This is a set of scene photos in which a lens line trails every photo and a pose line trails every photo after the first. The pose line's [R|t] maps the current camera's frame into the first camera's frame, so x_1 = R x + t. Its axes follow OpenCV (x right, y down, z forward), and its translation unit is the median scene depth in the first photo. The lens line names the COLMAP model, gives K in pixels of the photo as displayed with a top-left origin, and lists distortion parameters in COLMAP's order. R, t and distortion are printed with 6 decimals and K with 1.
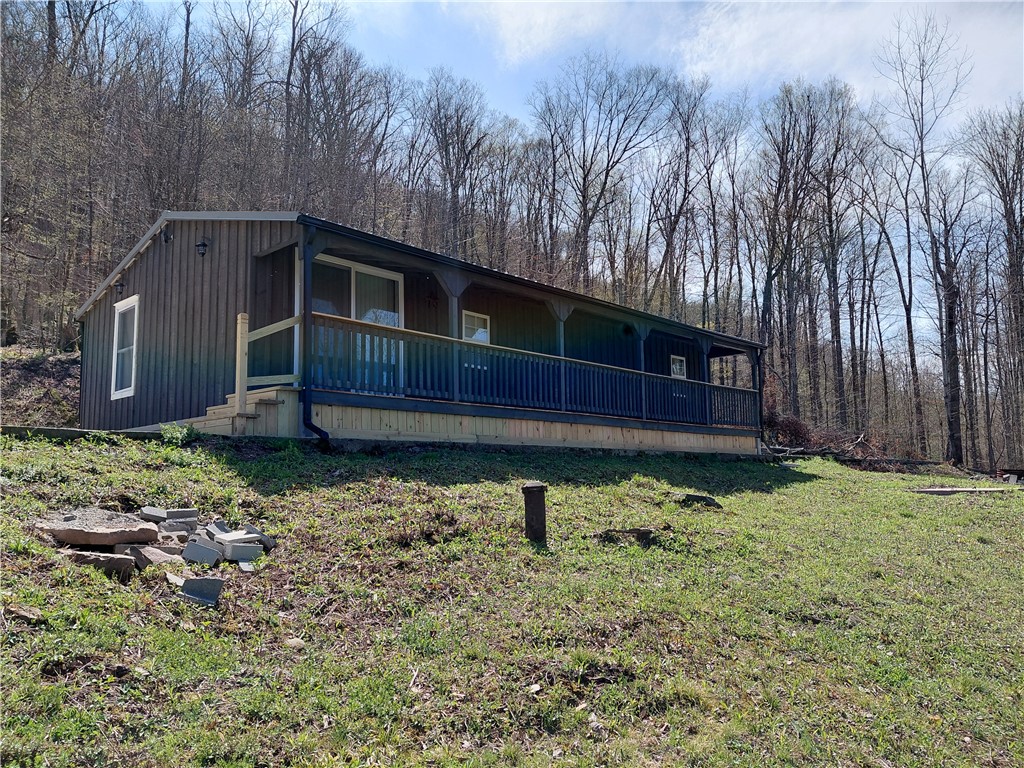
lens RADIAL K [[761.1, 0, 539.0], [0, 761.1, 369.0], [0, 0, 1]] dist [0.033768, -0.014138]
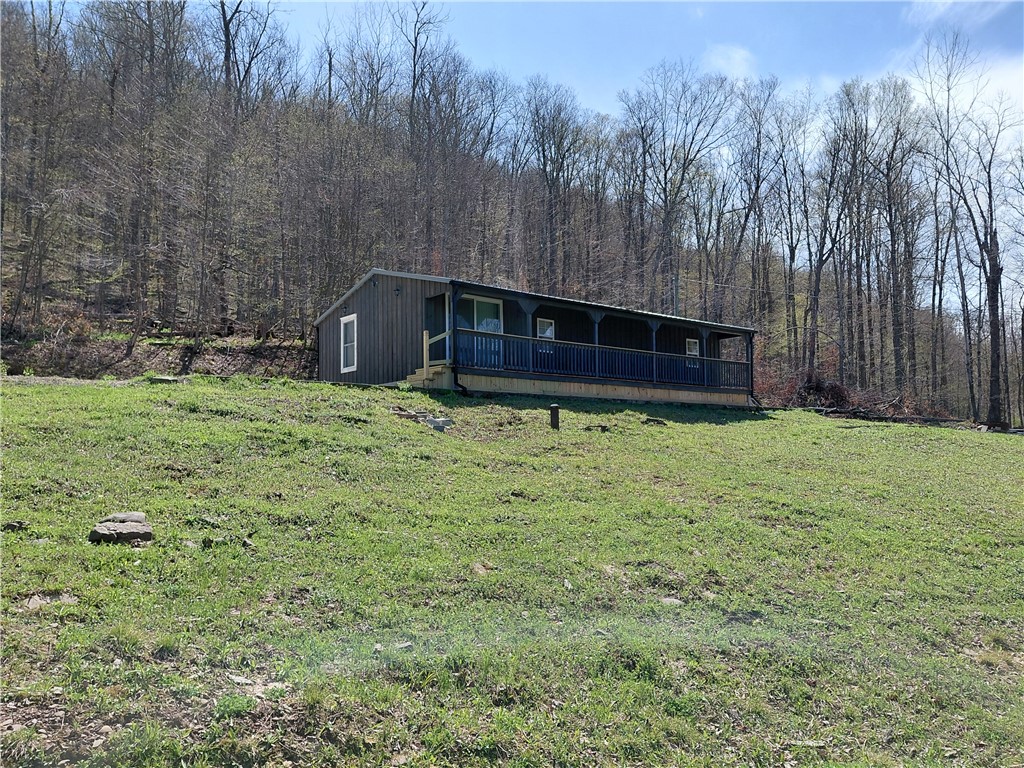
lens RADIAL K [[761.1, 0, 513.3], [0, 761.1, 386.1], [0, 0, 1]] dist [0.033768, -0.014138]
pose [[0.984495, -0.007700, -0.175246, 0.148235], [0.017963, 0.998209, 0.057056, -0.024667], [0.174493, -0.059320, 0.982870, -0.710032]]
